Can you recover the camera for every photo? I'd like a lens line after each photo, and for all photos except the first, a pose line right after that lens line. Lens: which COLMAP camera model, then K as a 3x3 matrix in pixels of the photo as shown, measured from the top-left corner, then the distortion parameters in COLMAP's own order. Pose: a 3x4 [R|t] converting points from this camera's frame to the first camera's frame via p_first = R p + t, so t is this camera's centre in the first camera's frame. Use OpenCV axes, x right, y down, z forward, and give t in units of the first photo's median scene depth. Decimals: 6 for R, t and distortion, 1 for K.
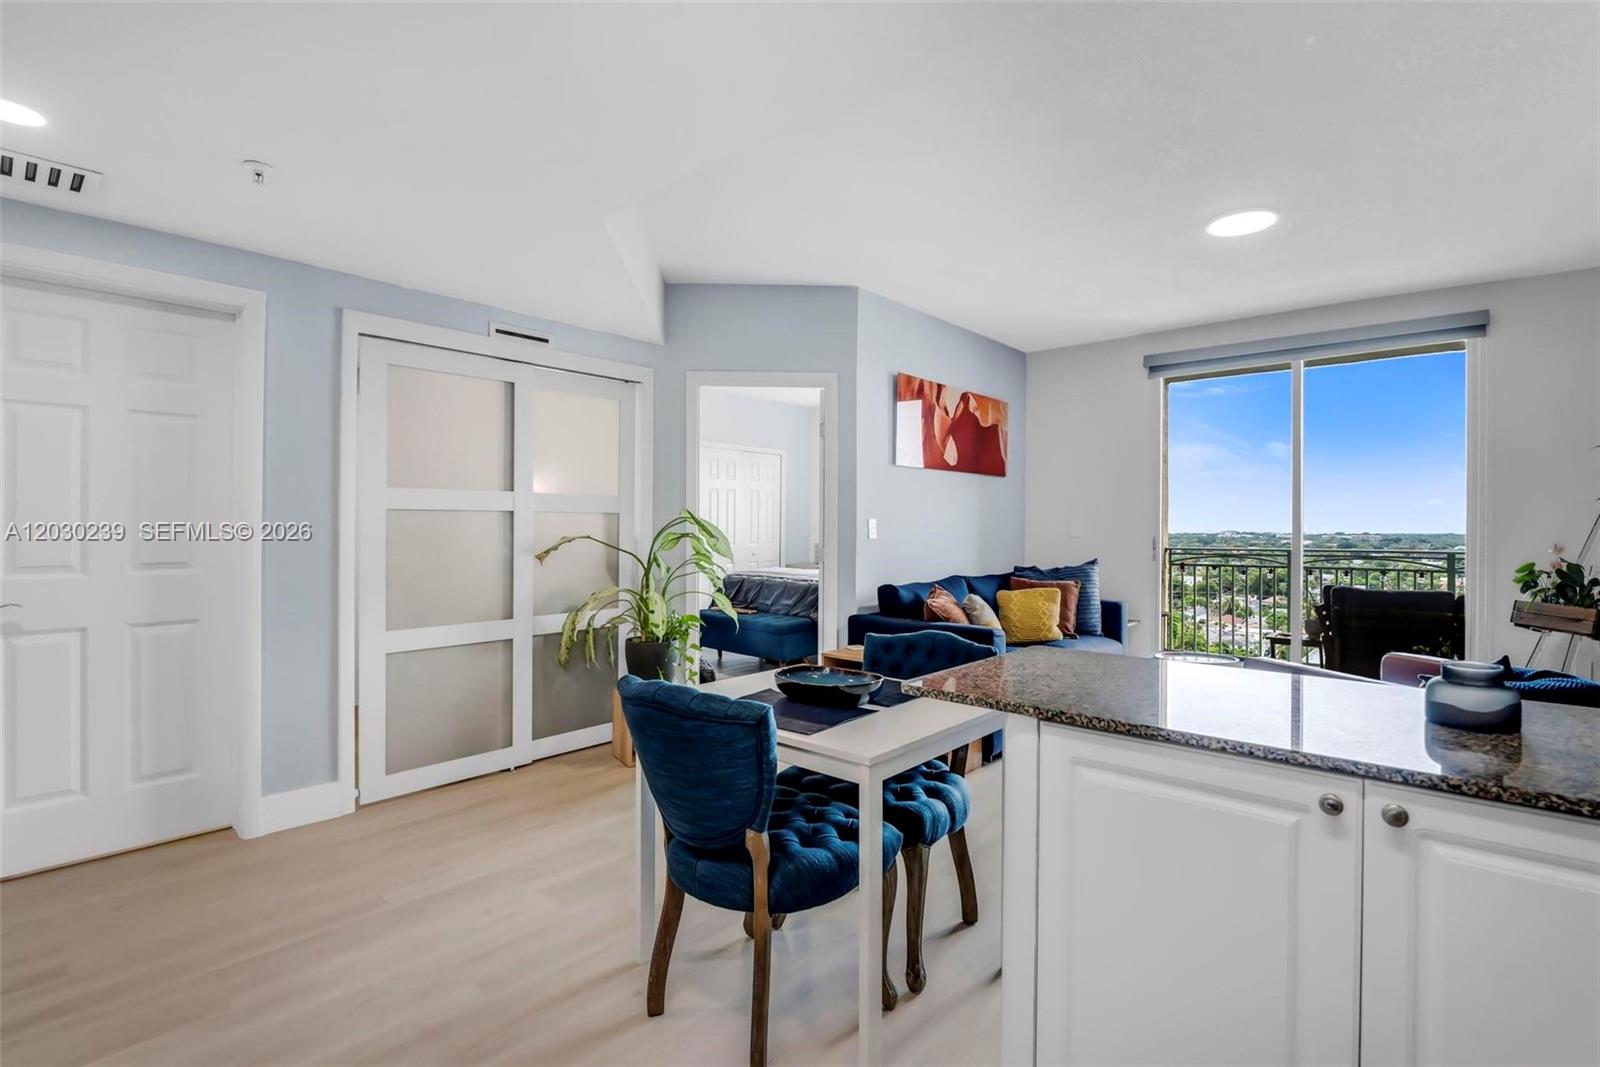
lens RADIAL K [[751.9, 0, 794.6], [0, 751.9, 524.4], [0, 0, 1]] dist [-0.040976, 0.009281]
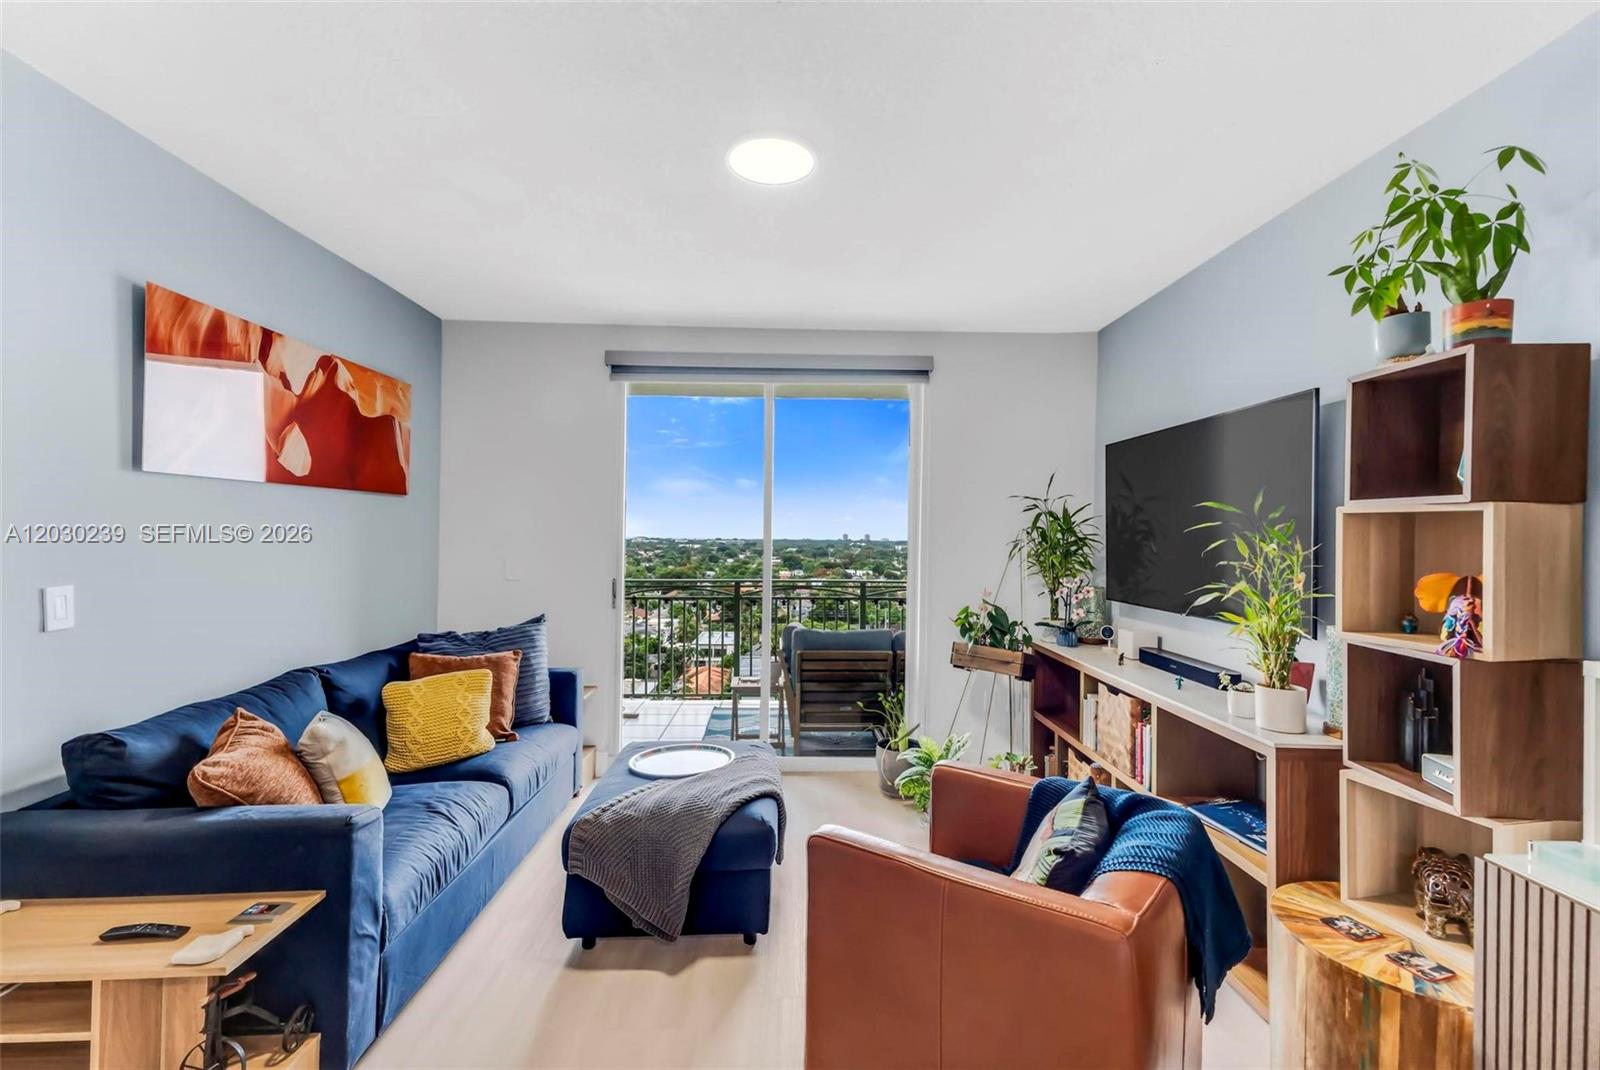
lens RADIAL K [[717.2, 0, 806.5], [0, 717.2, 536.3], [0, 0, 1]] dist [0.023654, 0.000230]
pose [[0.726756, 0.003419, 0.686887, 0.113535], [-0.009196, 0.999946, 0.004753, -0.039300], [-0.686834, -0.009771, 0.726748, 0.329741]]
